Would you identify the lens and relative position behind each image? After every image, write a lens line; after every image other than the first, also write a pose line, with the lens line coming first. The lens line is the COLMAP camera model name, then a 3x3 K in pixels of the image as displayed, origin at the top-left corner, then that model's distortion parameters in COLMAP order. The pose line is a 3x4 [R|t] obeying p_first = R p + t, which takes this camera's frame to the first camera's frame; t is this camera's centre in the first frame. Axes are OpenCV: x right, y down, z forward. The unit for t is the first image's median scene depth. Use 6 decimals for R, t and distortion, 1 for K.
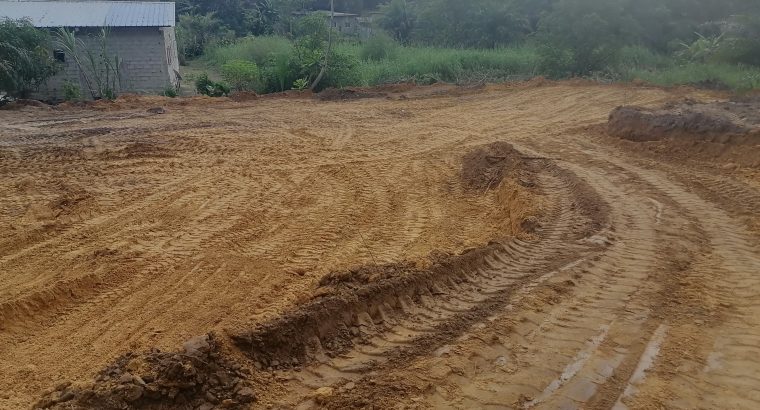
lens RADIAL K [[561.7, 0, 380.0], [0, 561.7, 205.0], [0, 0, 1]] dist [0.088966, -0.116540]
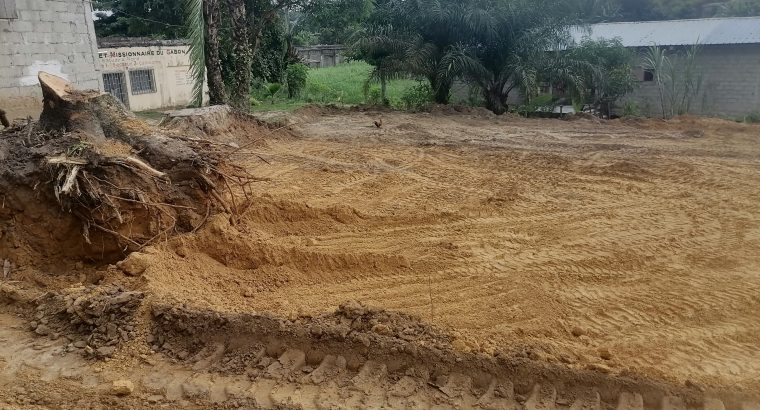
lens RADIAL K [[561.7, 0, 380.0], [0, 561.7, 205.0], [0, 0, 1]] dist [0.088966, -0.116540]
pose [[0.532941, 0.203535, -0.821309, 0.114564], [-0.232931, 0.968426, 0.088846, -0.020470], [0.813460, 0.143958, 0.563523, 0.100072]]
